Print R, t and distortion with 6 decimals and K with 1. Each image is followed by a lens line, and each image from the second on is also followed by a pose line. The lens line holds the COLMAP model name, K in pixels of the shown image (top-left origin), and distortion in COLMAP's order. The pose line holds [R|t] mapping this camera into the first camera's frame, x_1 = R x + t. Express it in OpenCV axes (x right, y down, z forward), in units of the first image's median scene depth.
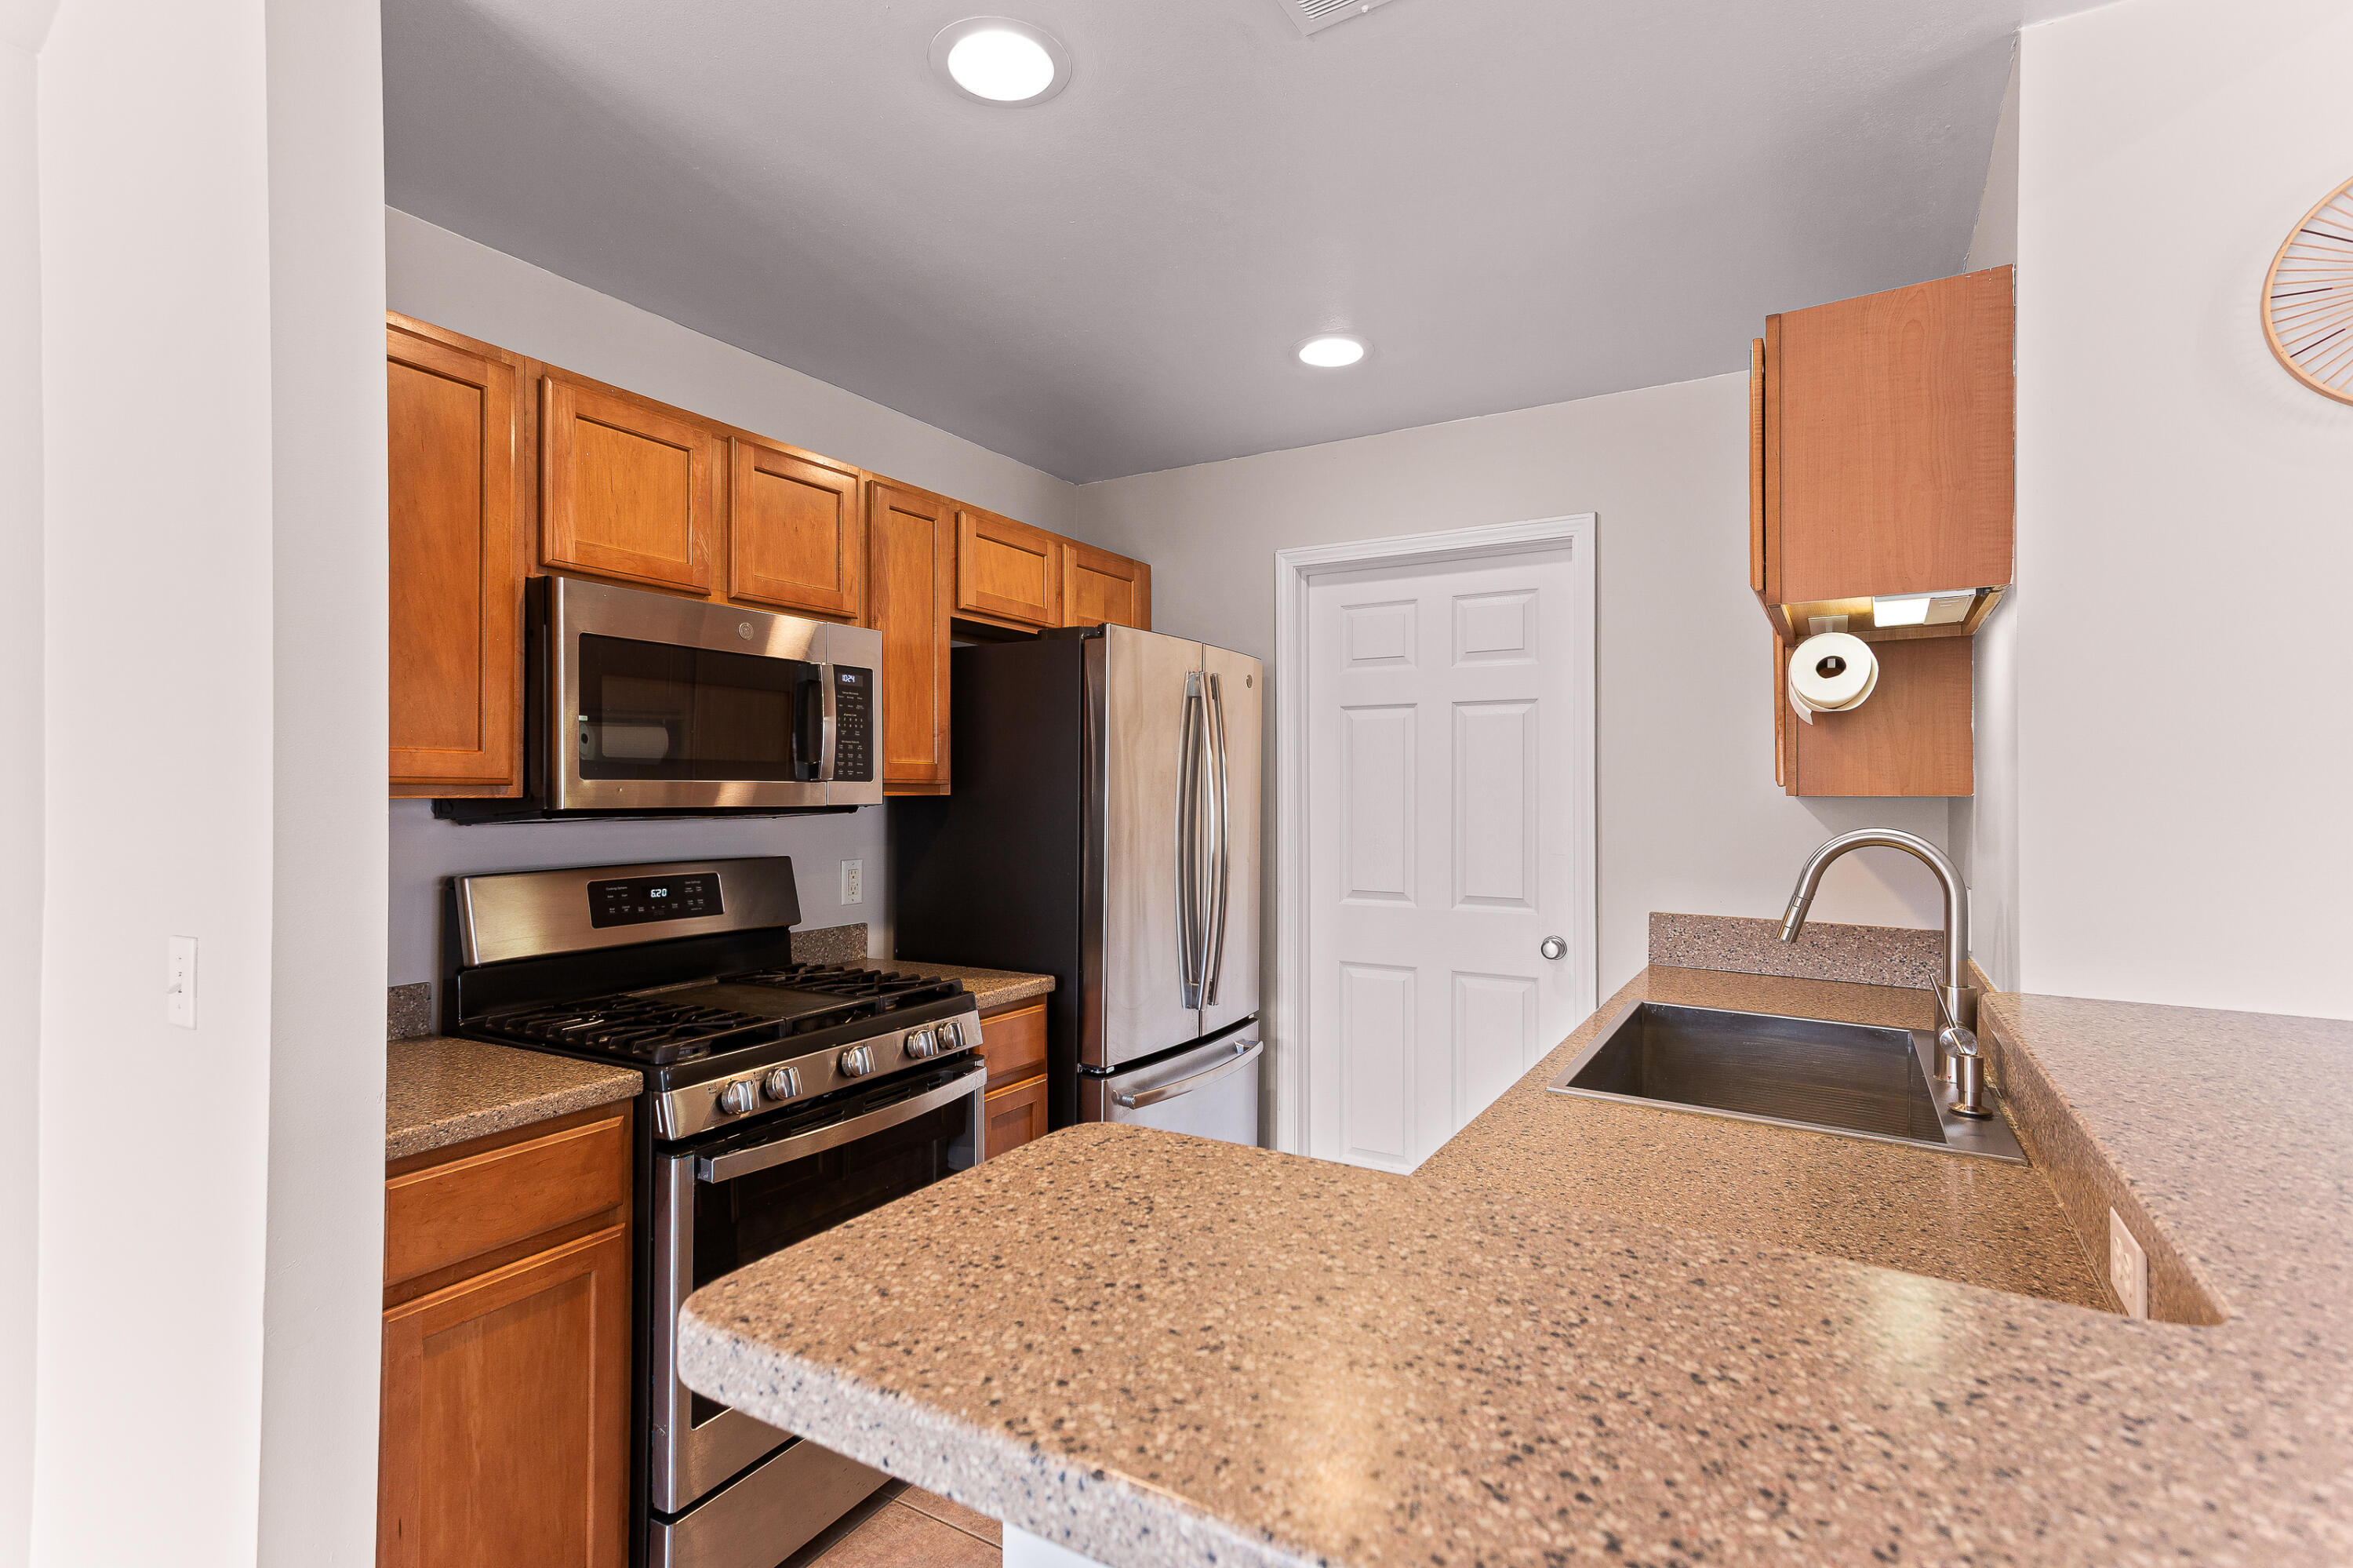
lens RADIAL K [[1113.6, 0, 1168.7], [0, 1113.6, 765.5], [0, 0, 1]] dist [0.034170, 0.000436]
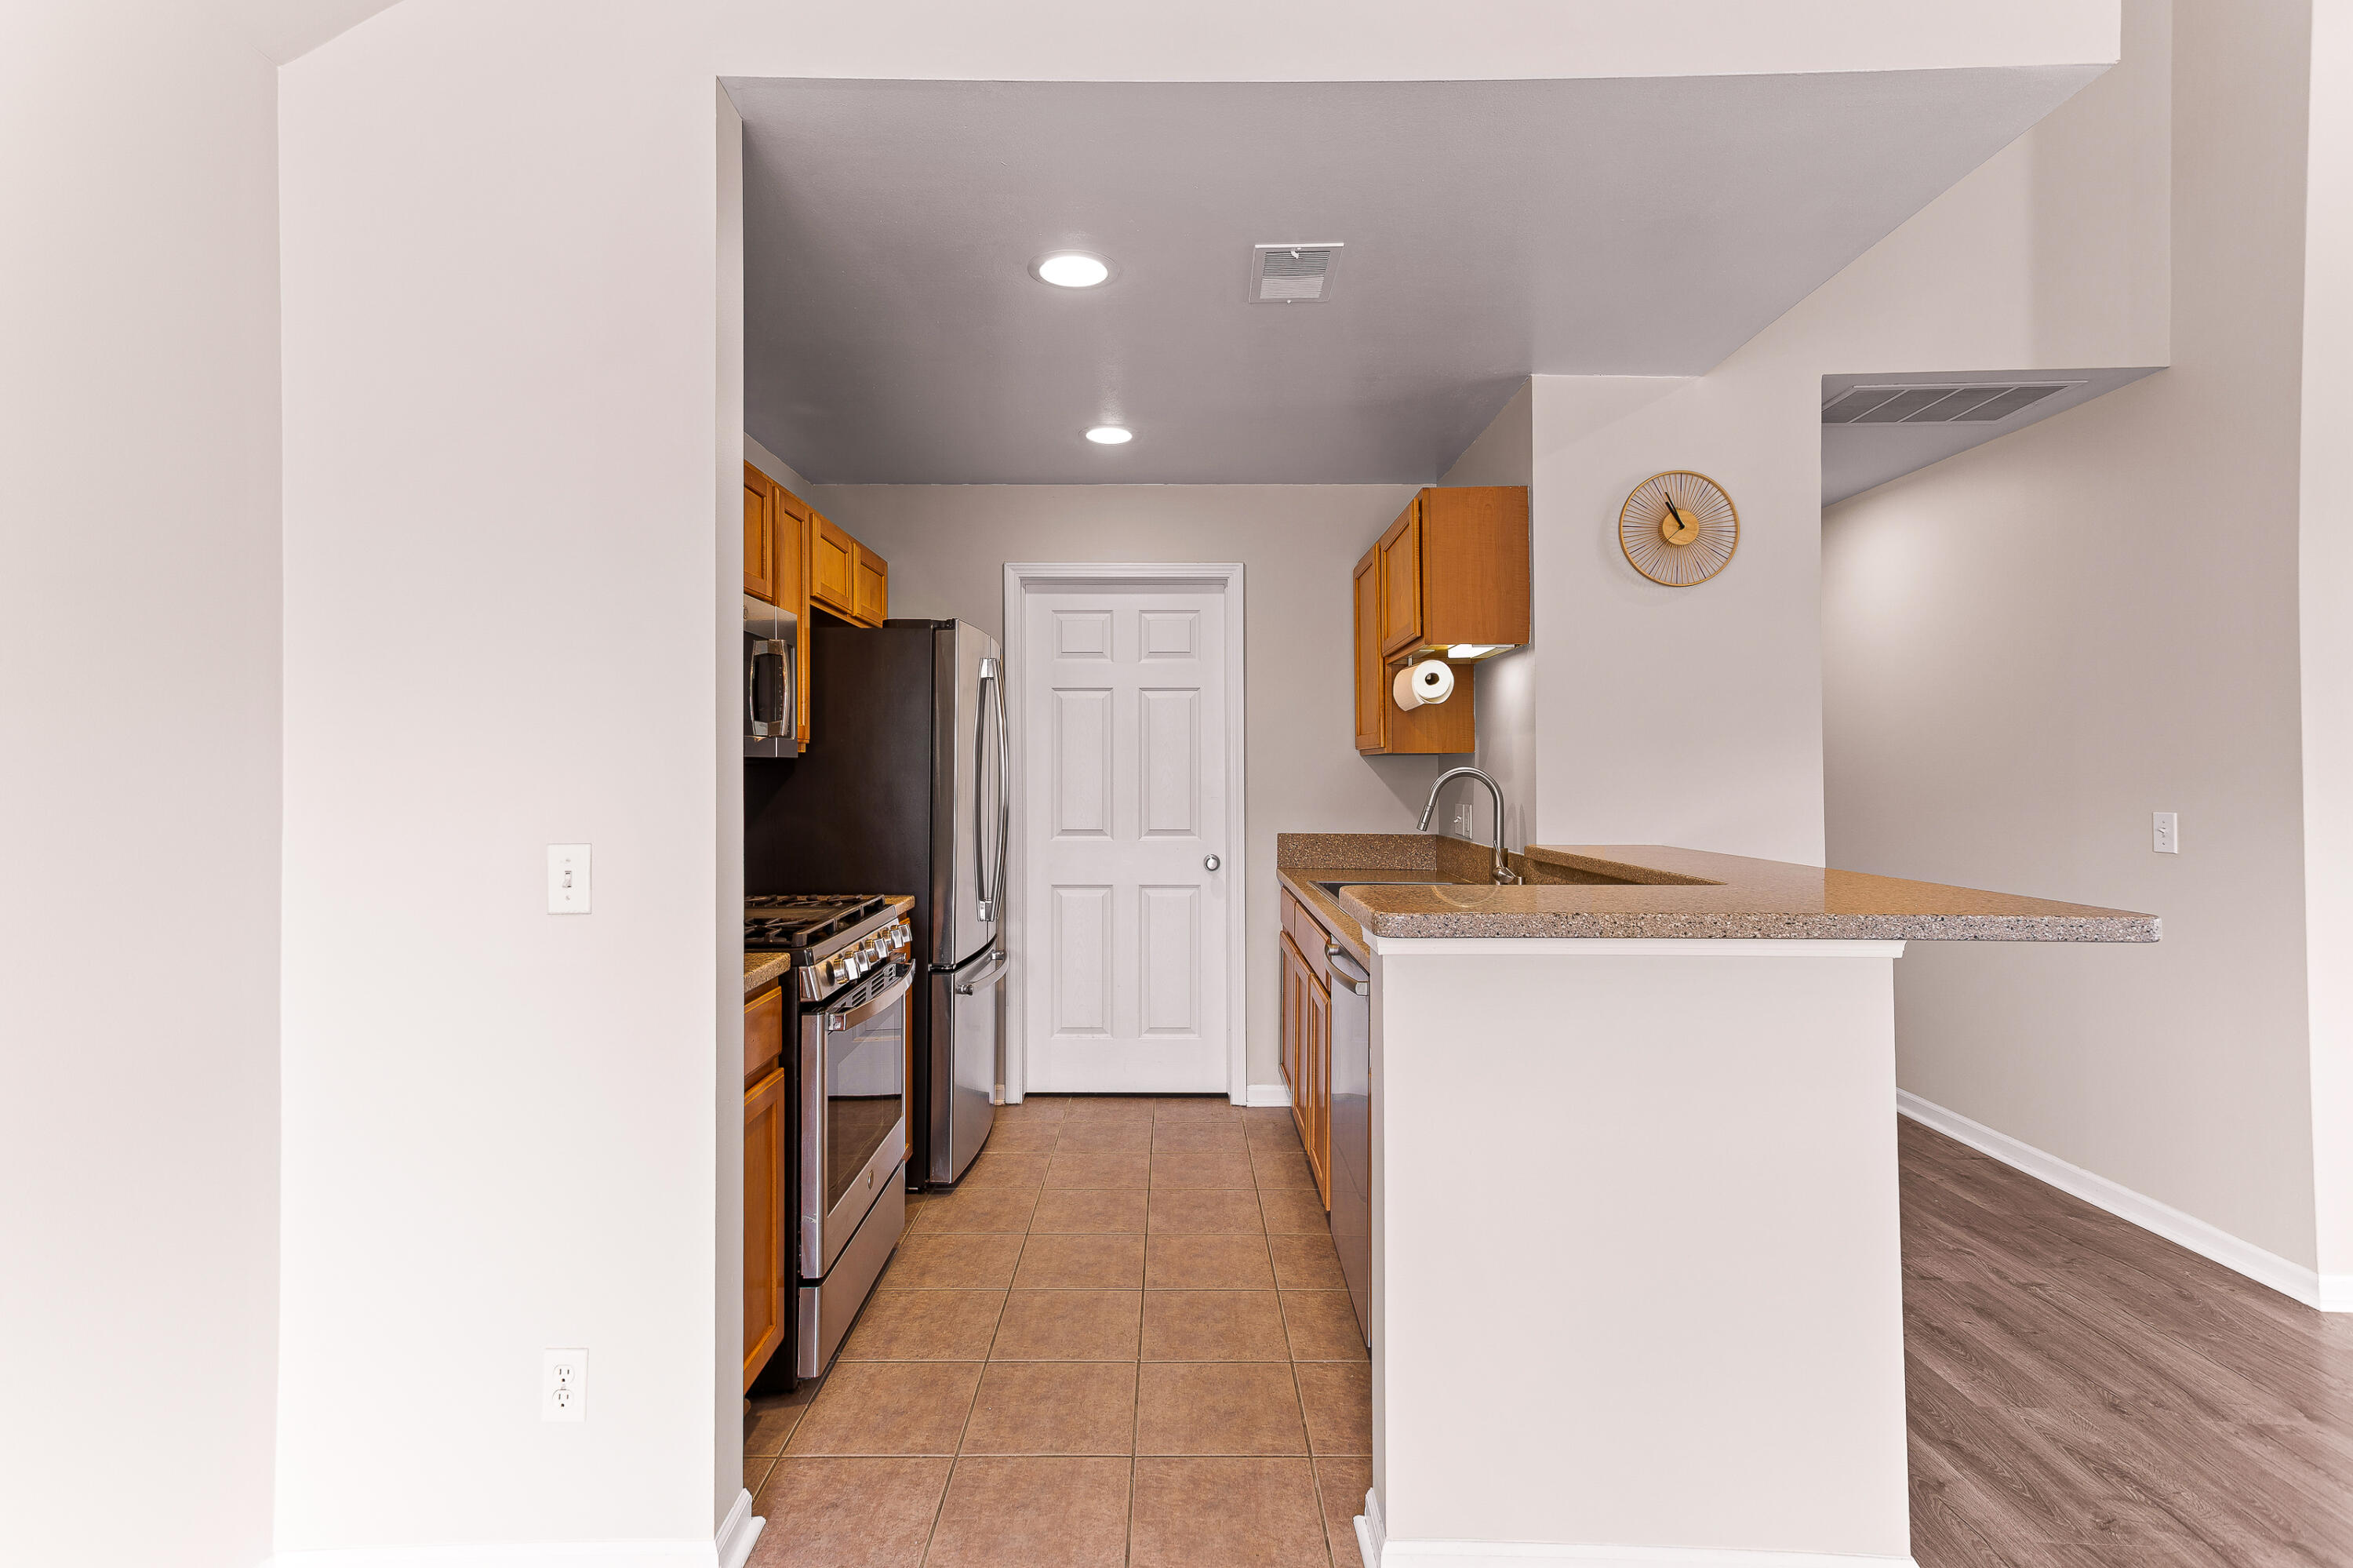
lens RADIAL K [[1109.6, 0, 1167.1], [0, 1109.6, 760.5], [0, 0, 1]] dist [0.033013, 0.000741]
pose [[0.864142, 0.001371, 0.503247, -0.486397], [-0.009535, 0.999861, 0.013650, 0.014859], [-0.503158, -0.016593, 0.864035, -0.230301]]
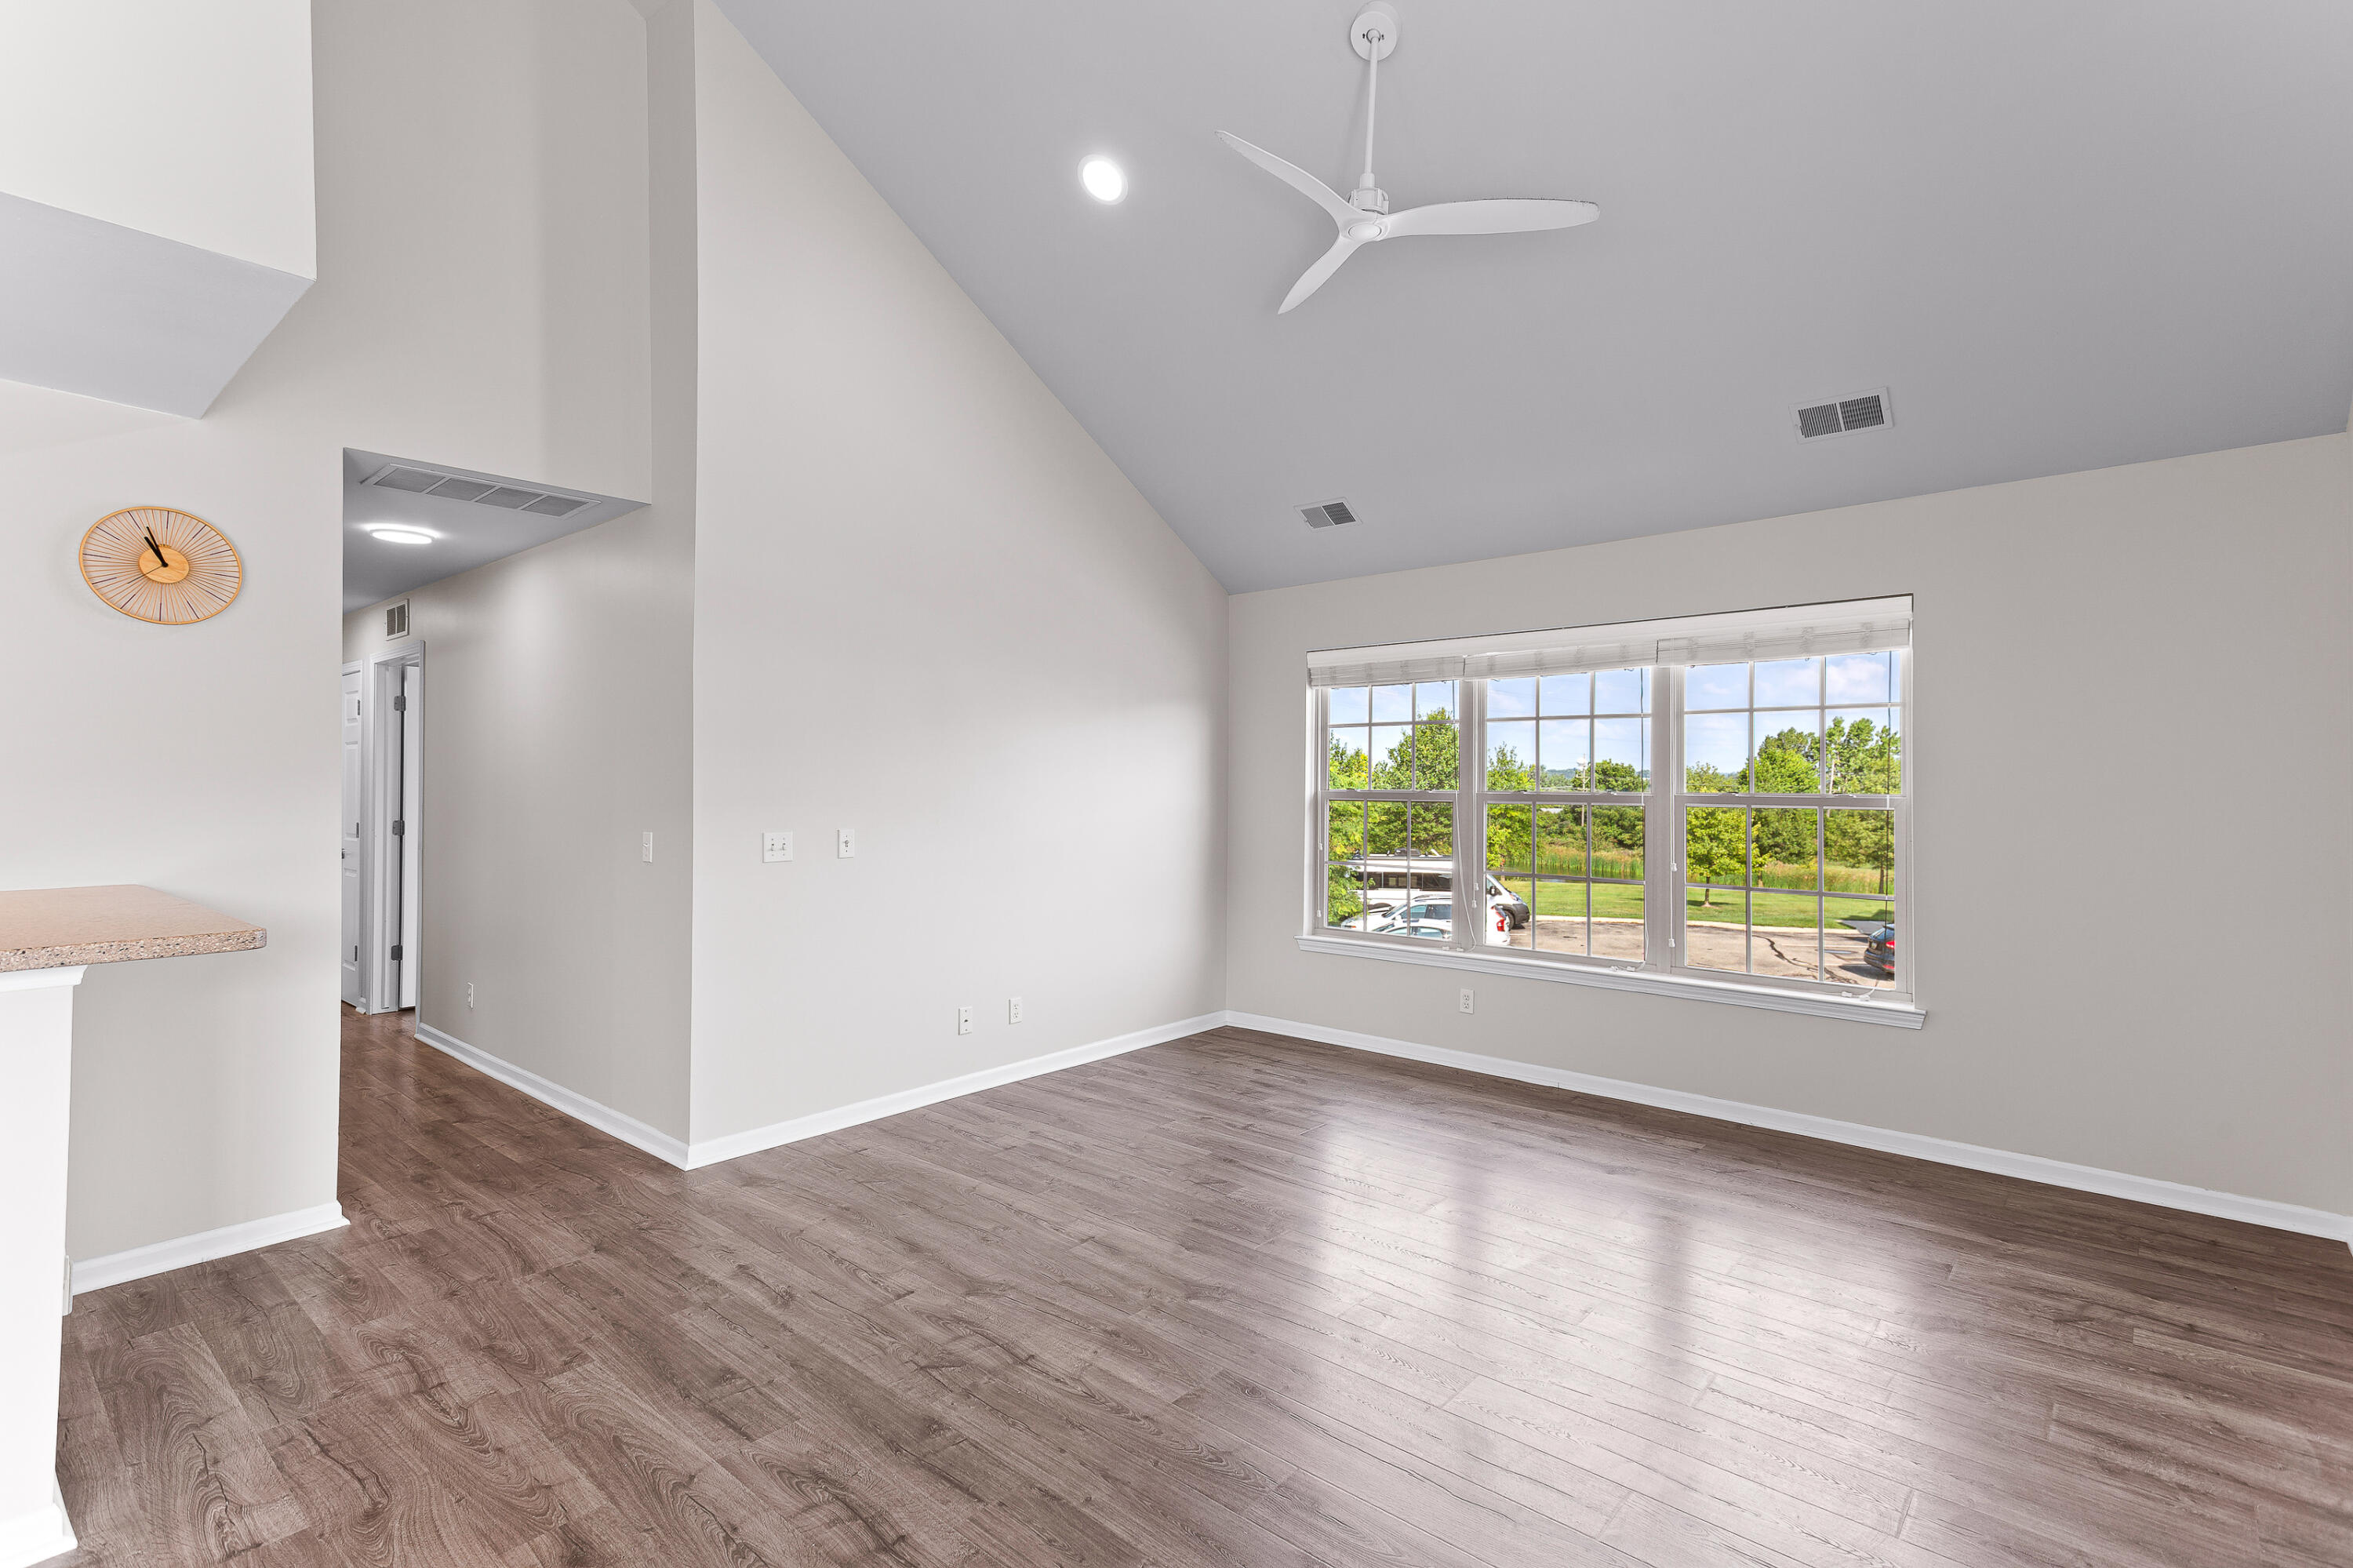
lens RADIAL K [[1113.6, 0, 1168.7], [0, 1113.6, 765.5], [0, 0, 1]] dist [0.034170, 0.000436]
pose [[0.189292, 0.010543, 0.981864, -0.410059], [-0.024715, 0.999677, -0.005970, -0.026545], [-0.981610, -0.023137, 0.189492, -0.749220]]
